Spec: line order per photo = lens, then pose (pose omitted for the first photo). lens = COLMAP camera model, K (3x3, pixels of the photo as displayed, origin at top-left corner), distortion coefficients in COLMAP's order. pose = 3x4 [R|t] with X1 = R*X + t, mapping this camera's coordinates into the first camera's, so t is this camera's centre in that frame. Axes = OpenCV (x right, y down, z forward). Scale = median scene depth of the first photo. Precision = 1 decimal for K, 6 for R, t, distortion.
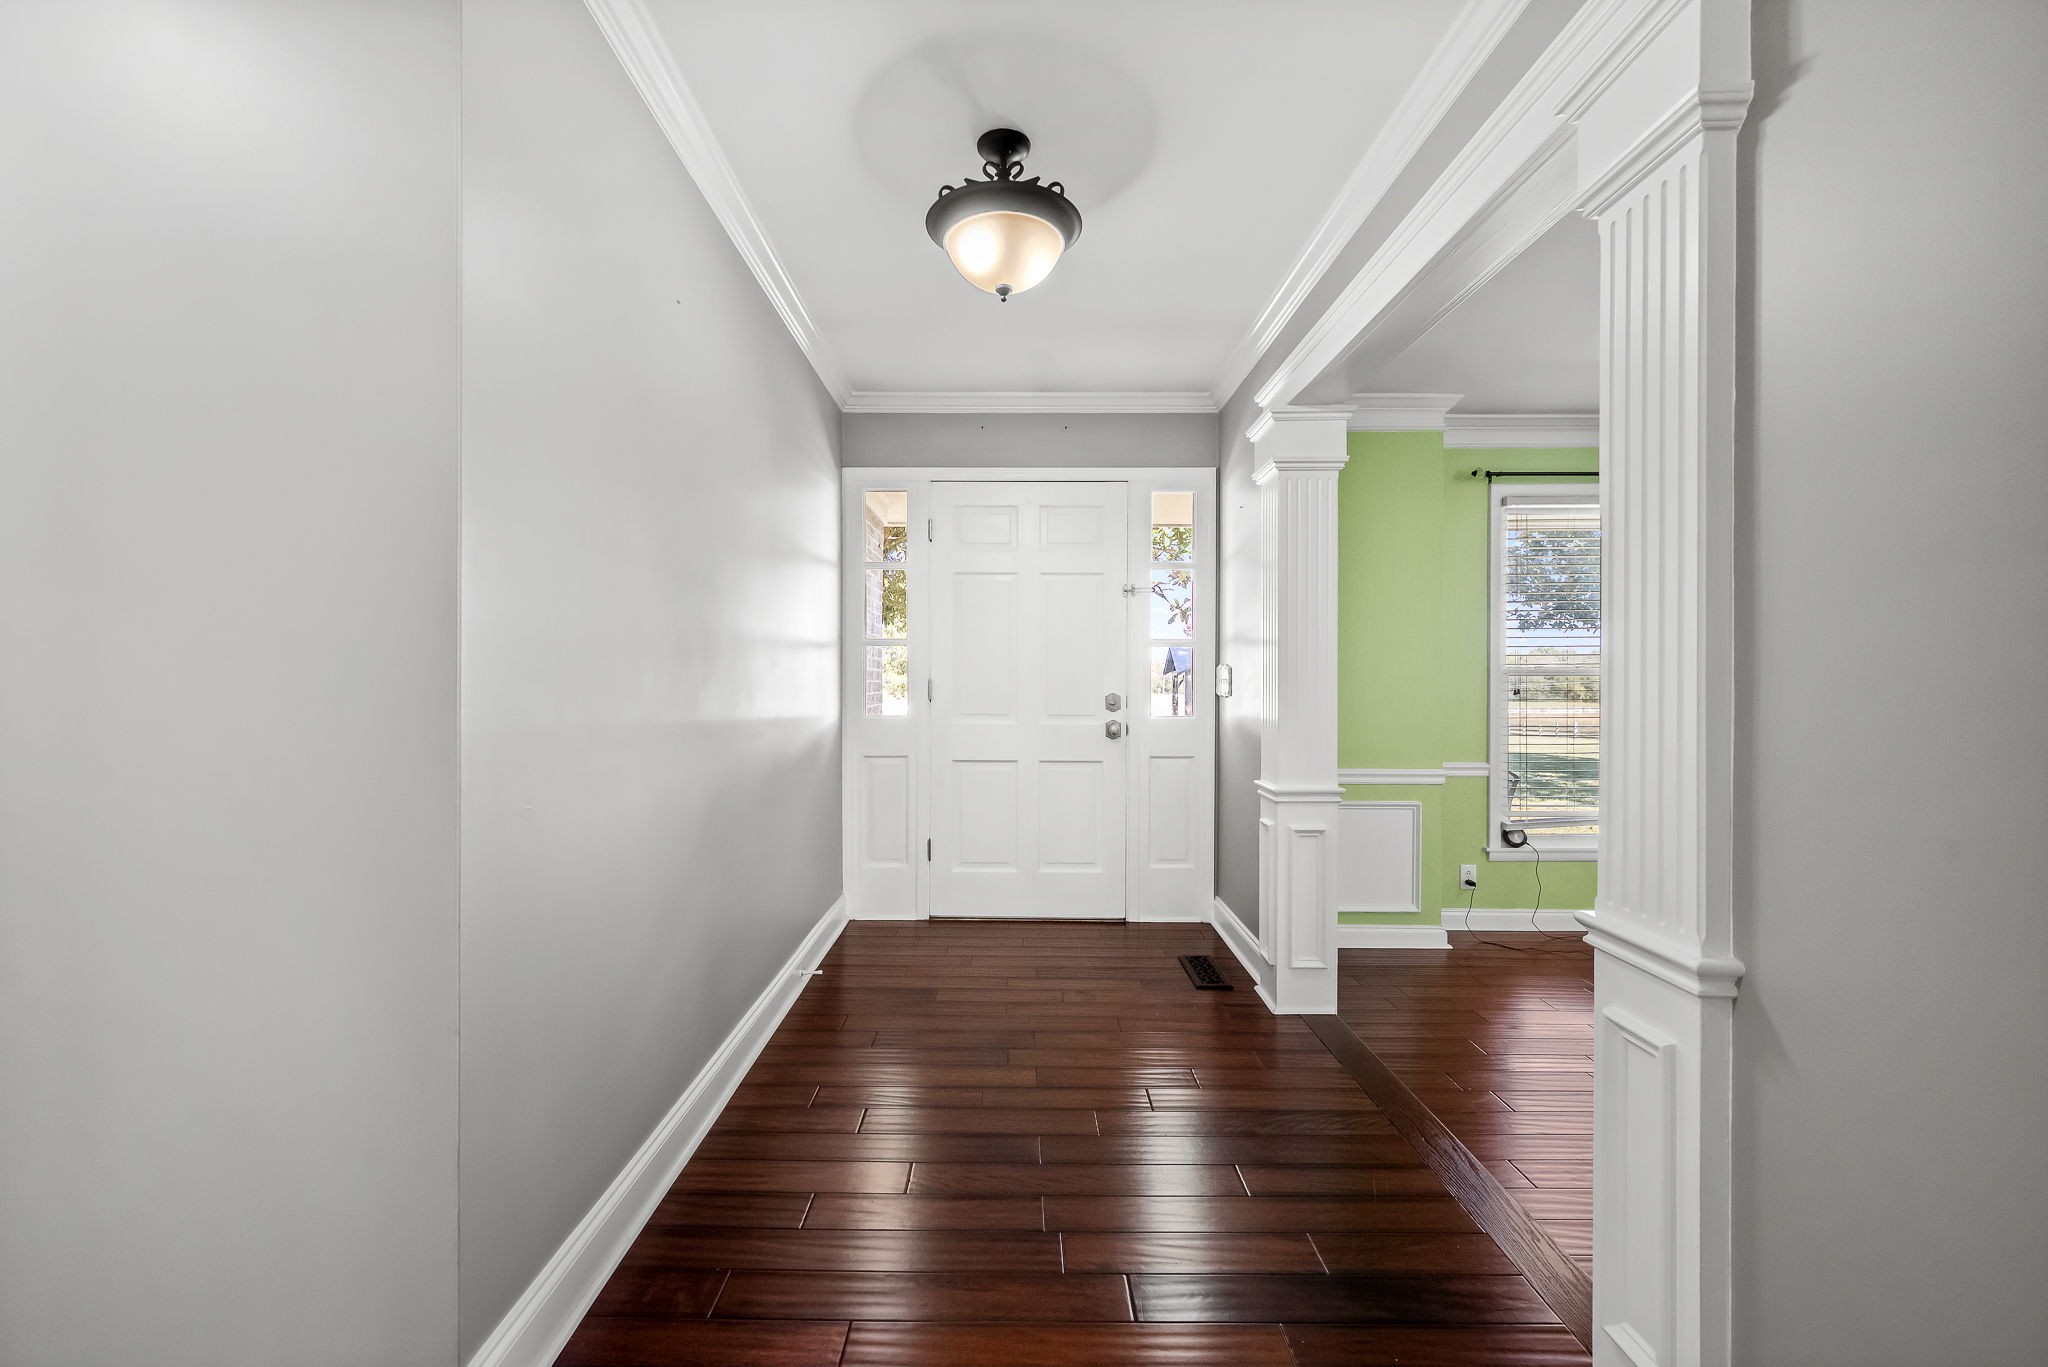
lens RADIAL K [[822.3, 0, 1022.8], [0, 822.3, 683.2], [0, 0, 1]] dist [0.006202, -0.000412]
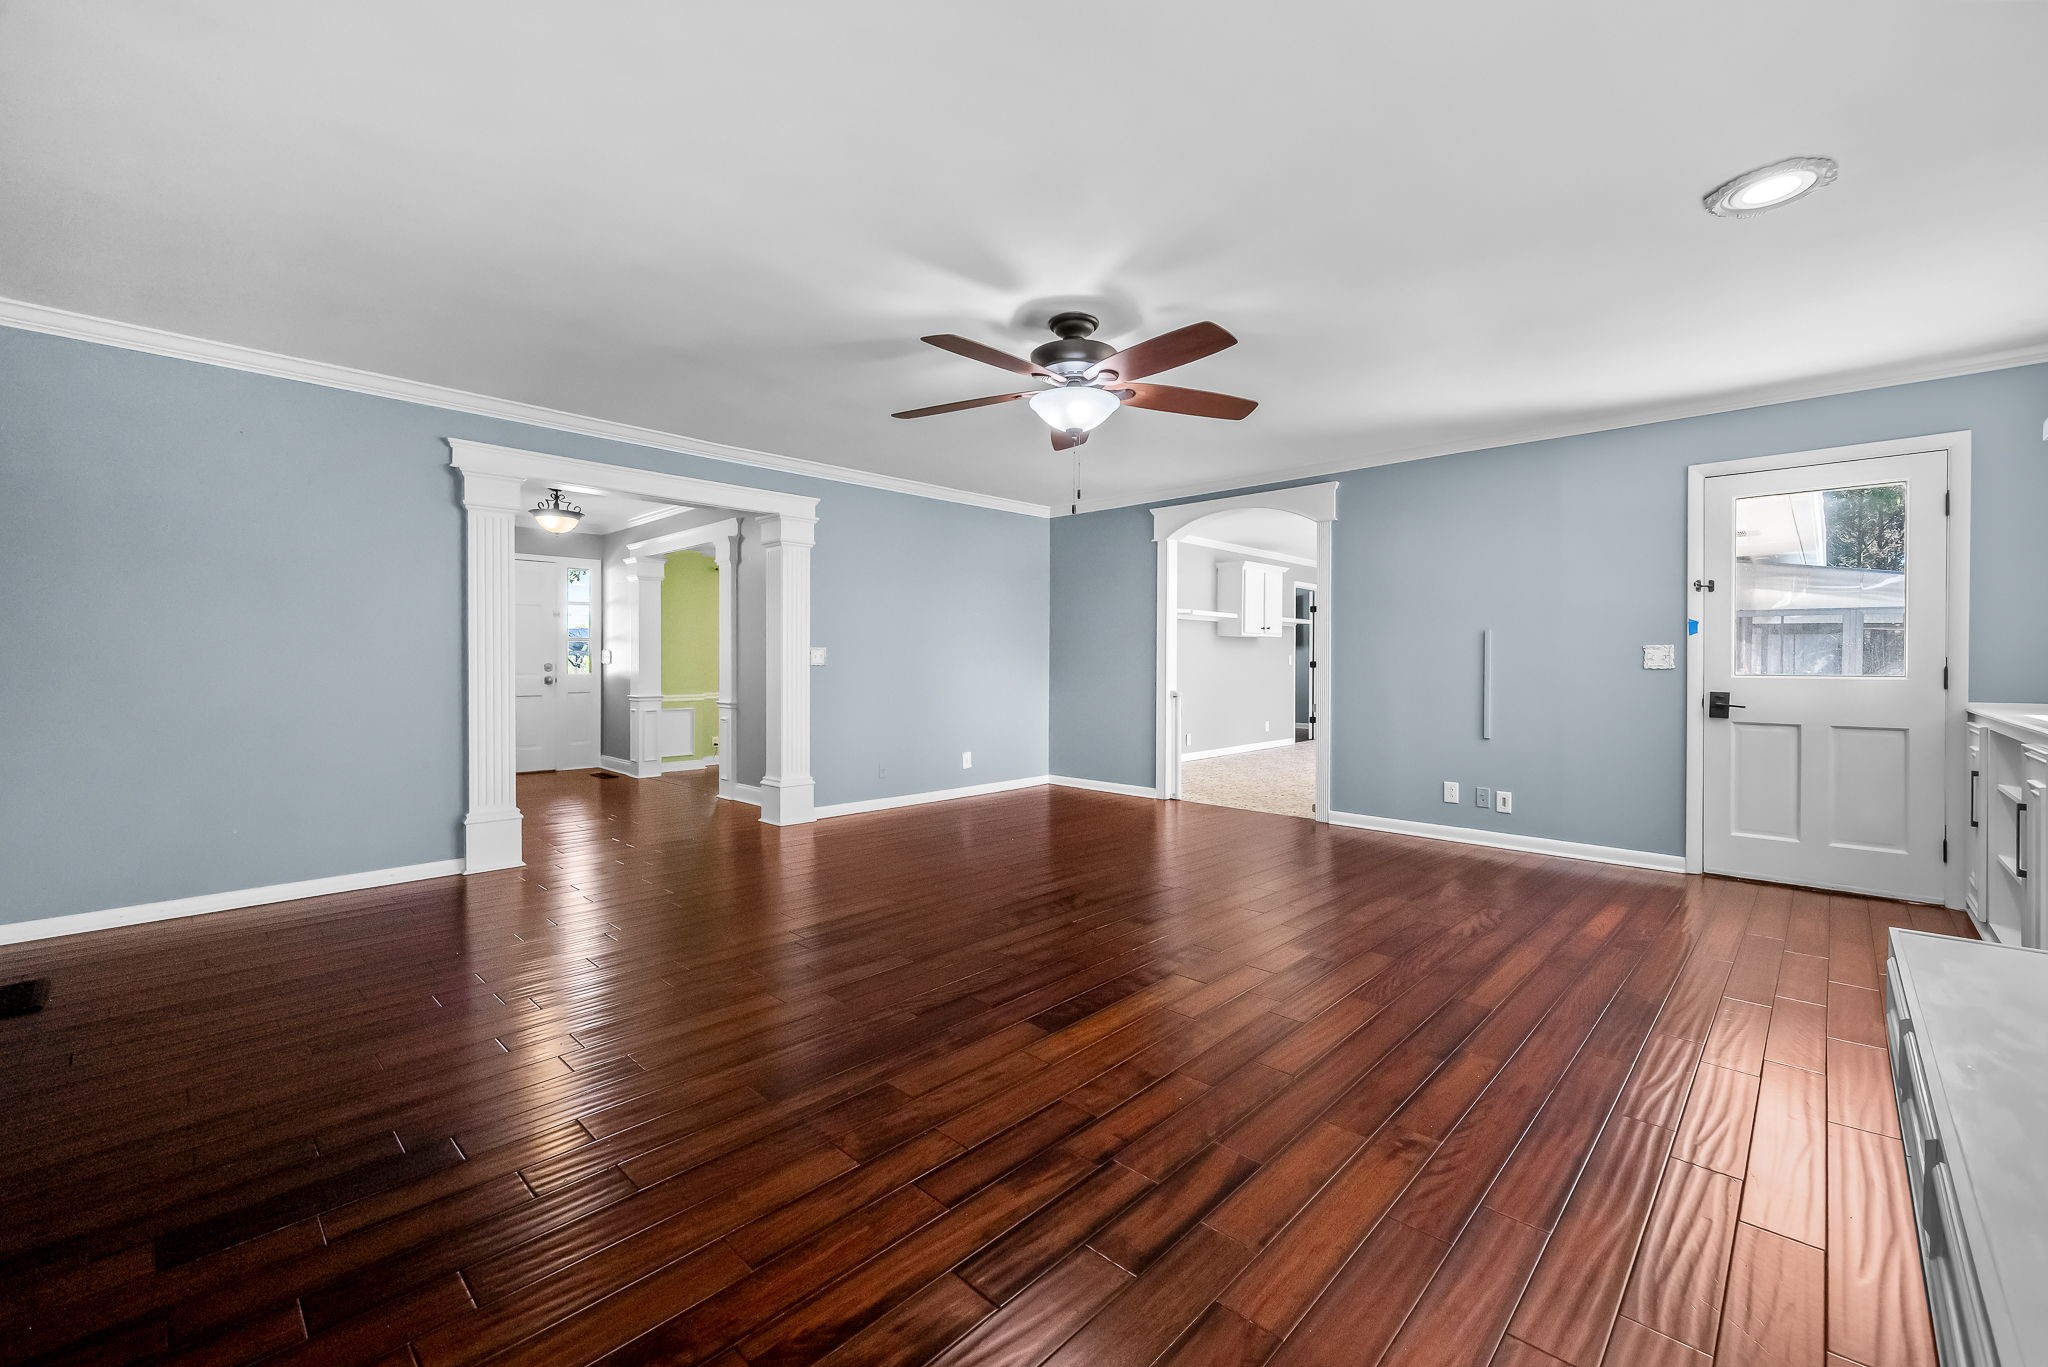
lens RADIAL K [[822.3, 0, 1006.3], [0, 822.3, 664.7], [0, 0, 1]] dist [0.006202, -0.000412]
pose [[0.710735, -0.000830, 0.703460, -0.545783], [-0.003483, 0.999983, 0.004700, 0.004182], [-0.703452, -0.005791, 0.710719, -1.317008]]
